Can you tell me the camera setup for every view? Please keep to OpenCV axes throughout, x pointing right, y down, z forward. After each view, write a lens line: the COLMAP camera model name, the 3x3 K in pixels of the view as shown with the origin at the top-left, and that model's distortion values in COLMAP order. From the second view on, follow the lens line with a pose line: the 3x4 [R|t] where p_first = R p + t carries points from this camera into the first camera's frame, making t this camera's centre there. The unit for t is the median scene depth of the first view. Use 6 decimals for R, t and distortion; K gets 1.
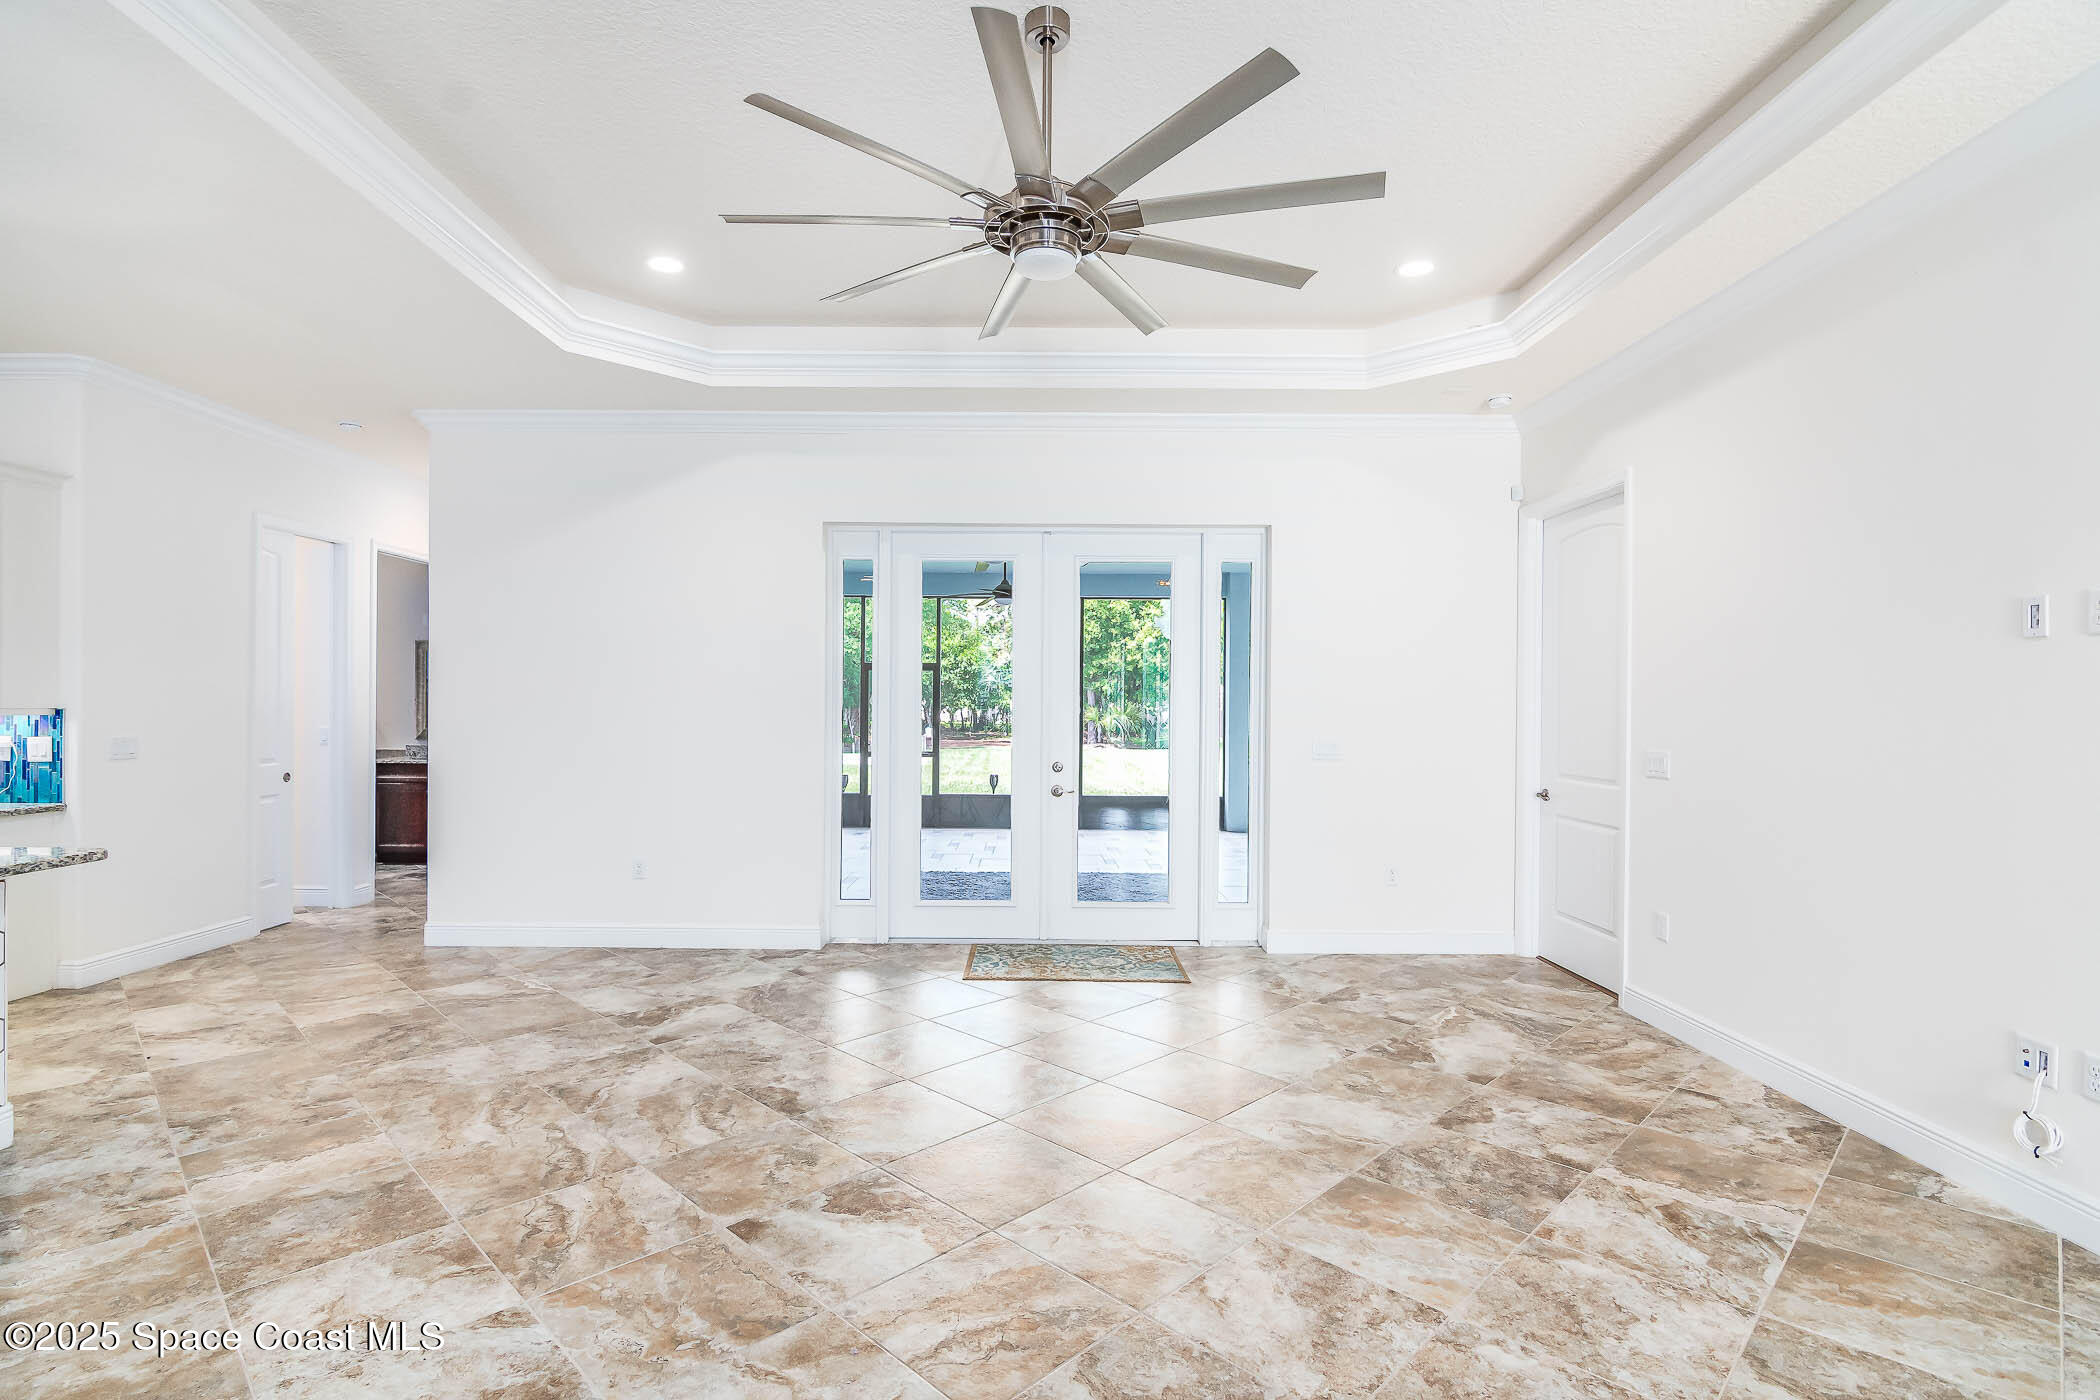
lens RADIAL K [[1000.8, 0, 1032.4], [0, 1000.8, 706.6], [0, 0, 1]] dist [-0.019226, -0.001521]
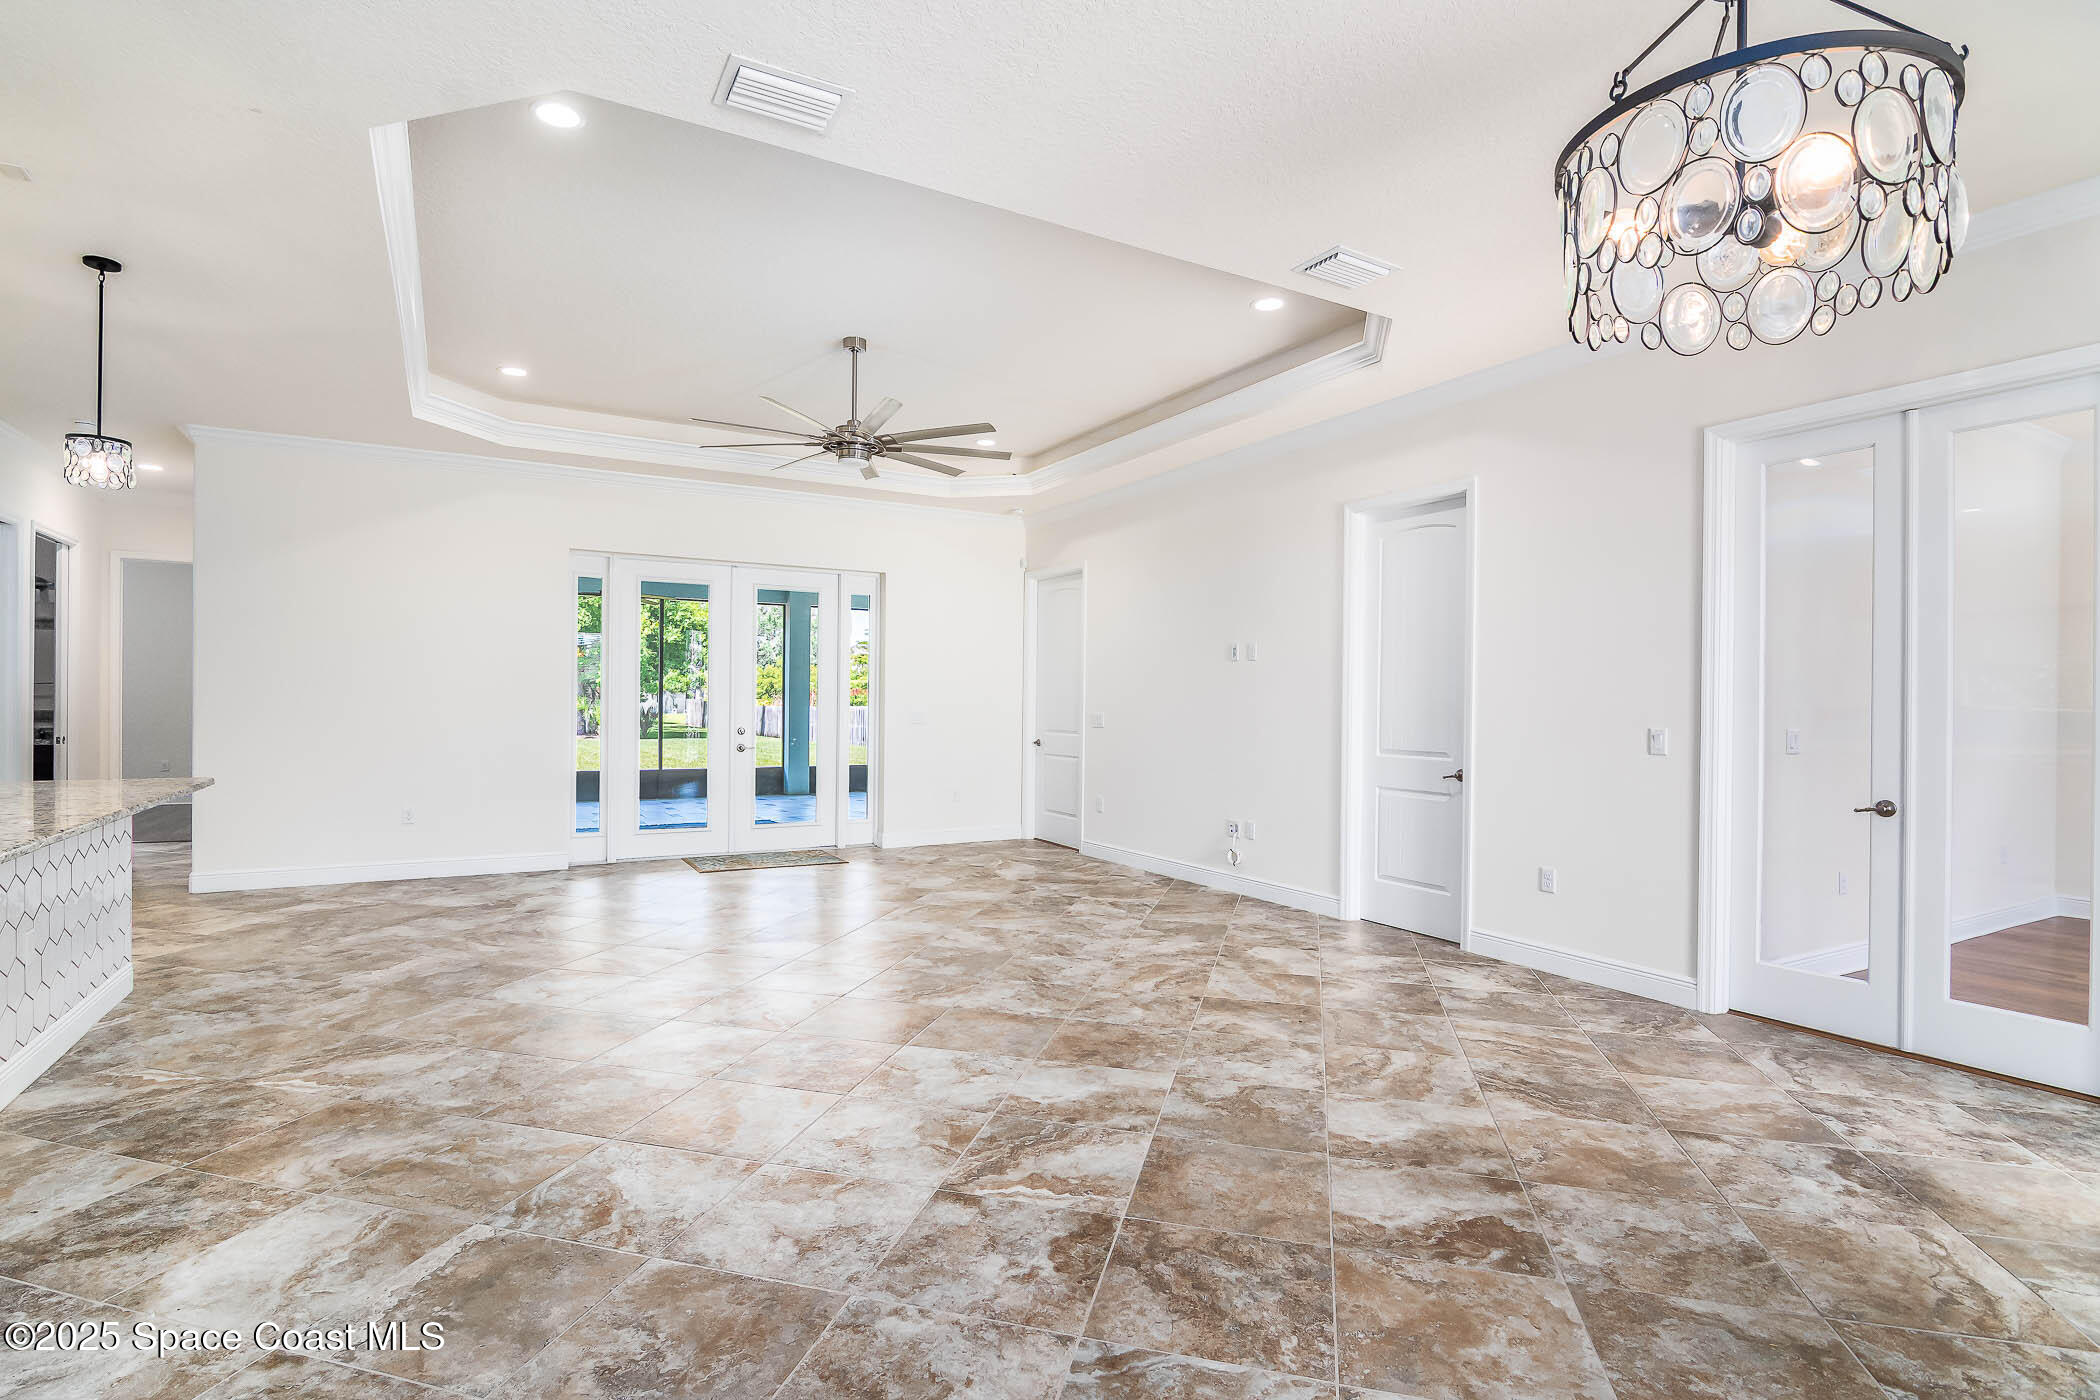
lens RADIAL K [[1000.8, 0, 1032.4], [0, 1000.8, 706.6], [0, 0, 1]] dist [-0.019226, -0.001521]
pose [[0.865252, 0.000084, 0.501337, -0.402679], [-0.004183, 0.999966, 0.007052, 0.016481], [-0.501319, -0.008198, 0.865224, -0.543969]]
